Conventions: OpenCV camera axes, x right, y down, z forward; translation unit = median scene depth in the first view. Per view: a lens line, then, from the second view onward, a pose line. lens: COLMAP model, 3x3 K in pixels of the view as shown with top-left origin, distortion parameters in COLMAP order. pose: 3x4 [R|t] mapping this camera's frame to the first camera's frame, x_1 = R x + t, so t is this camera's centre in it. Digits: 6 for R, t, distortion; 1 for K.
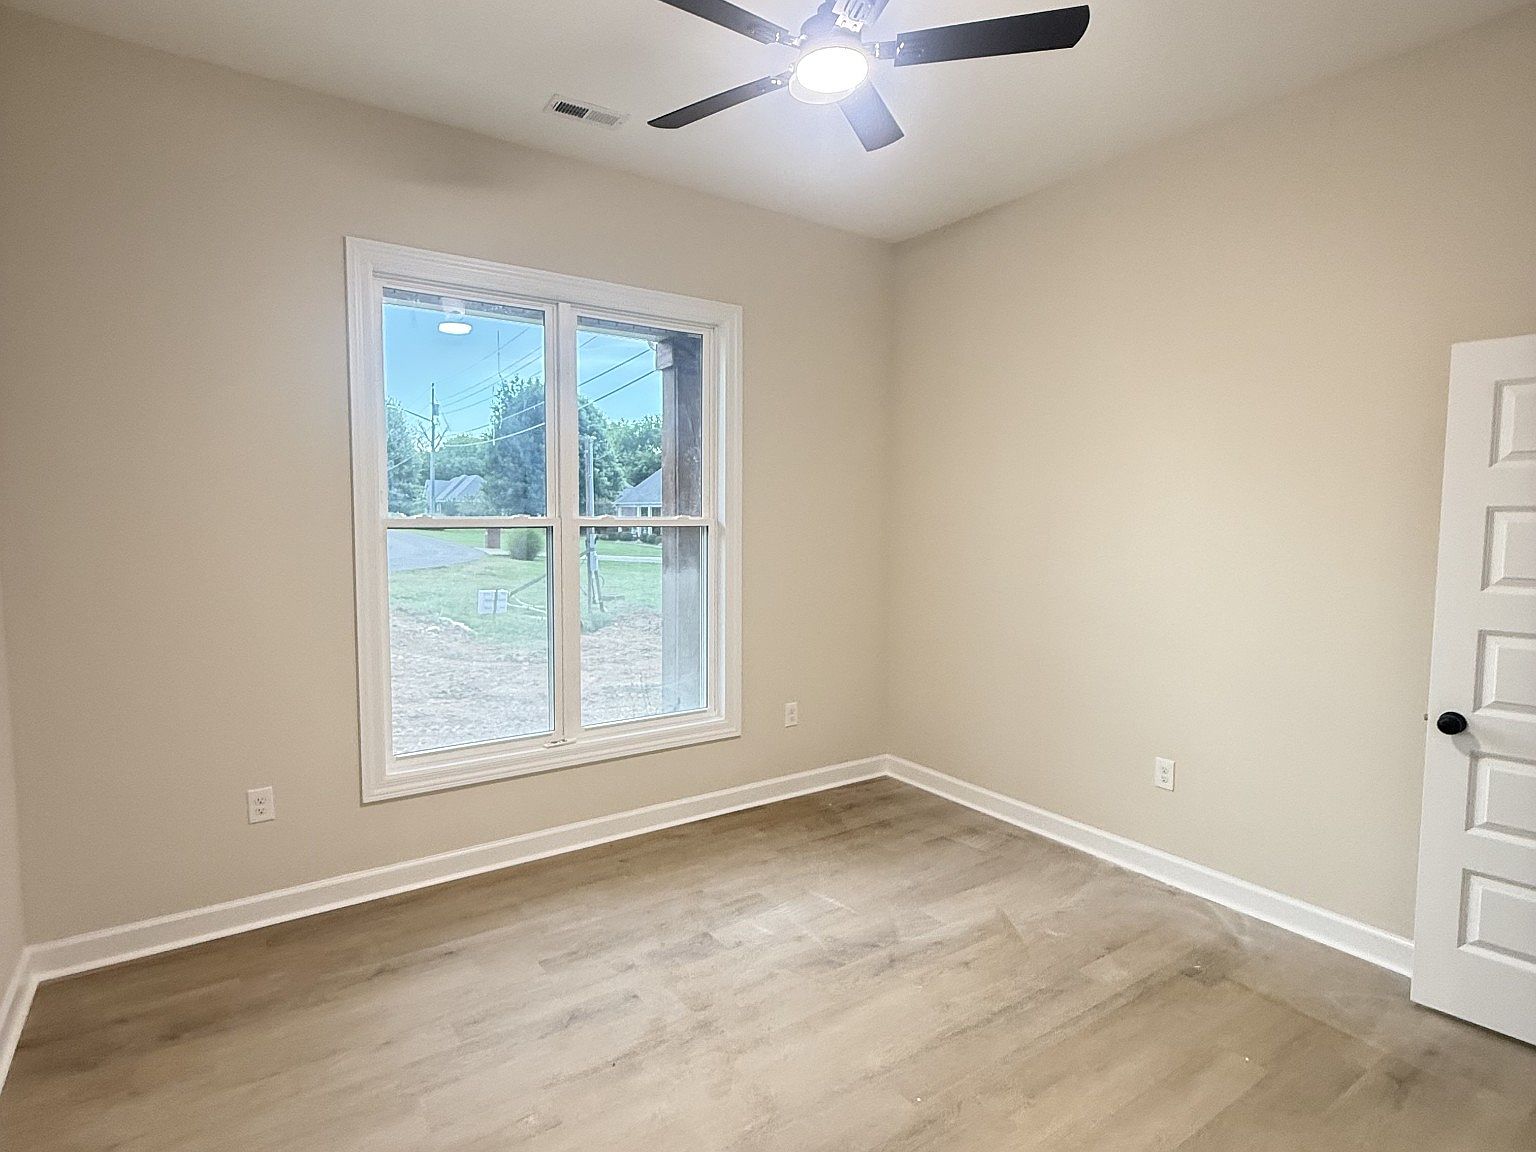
lens RADIAL K [[829.7, 0, 771.1], [0, 829.7, 575.2], [0, 0, 1]] dist [0.005620, -0.002195]
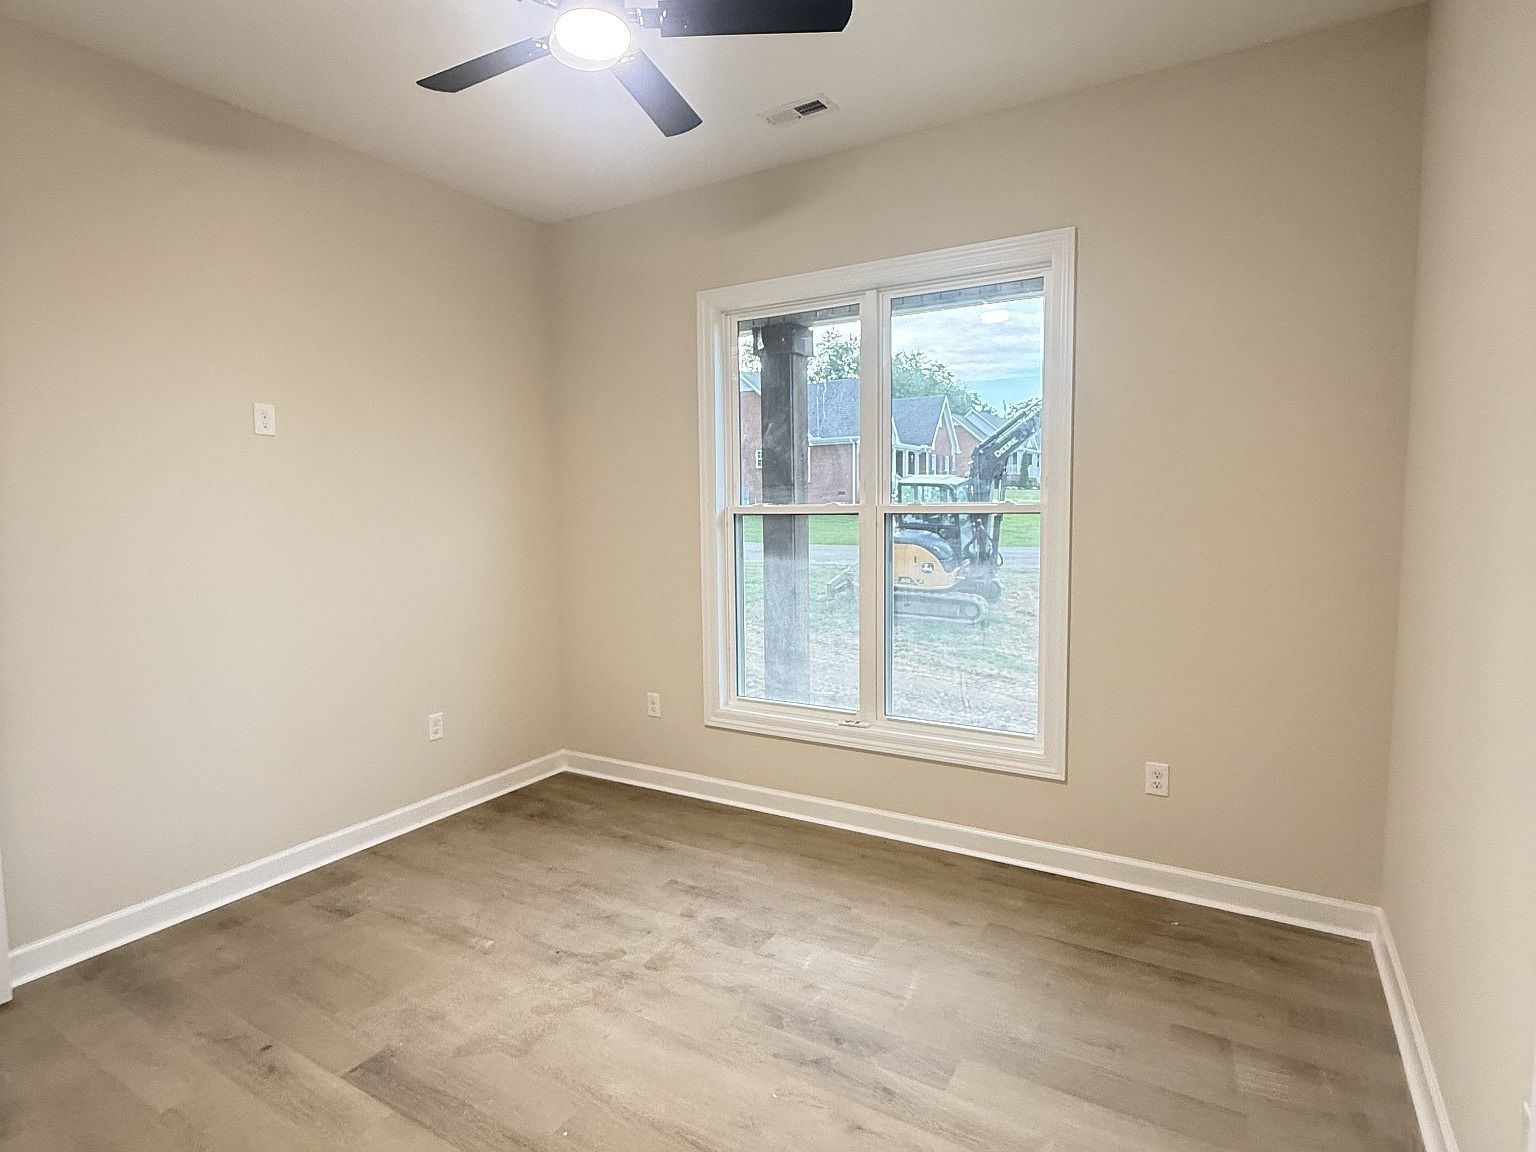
lens RADIAL K [[829.7, 0, 758.4], [0, 829.7, 573.3], [0, 0, 1]] dist [0.005620, -0.002195]
pose [[0.390872, 0.063393, -0.918259, 0.716039], [-0.052983, 0.997521, 0.046312, -0.028866], [0.918919, 0.030550, 0.393262, 0.545200]]
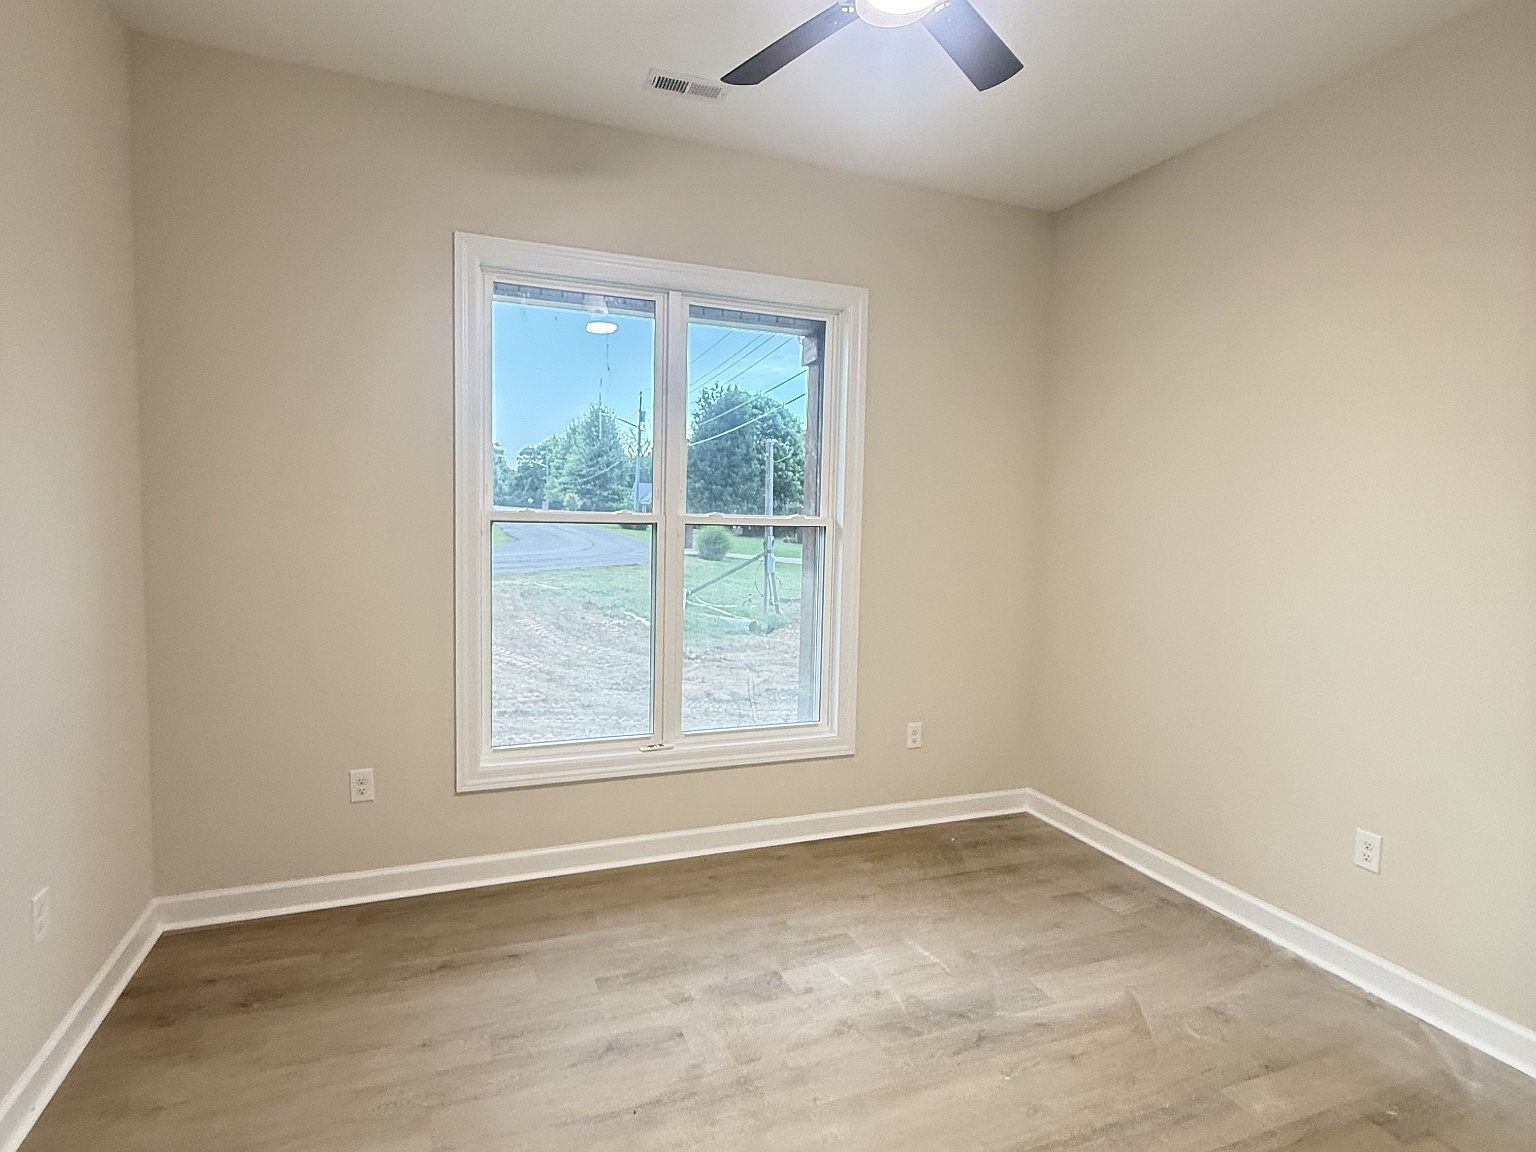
lens RADIAL K [[829.7, 0, 767.2], [0, 829.7, 574.7], [0, 0, 1]] dist [0.005620, -0.002195]
pose [[0.971525, 0.033112, -0.234612, 0.102199], [-0.034621, 0.999398, -0.002318, -0.001155], [0.234394, 0.010374, 0.972086, 0.101450]]
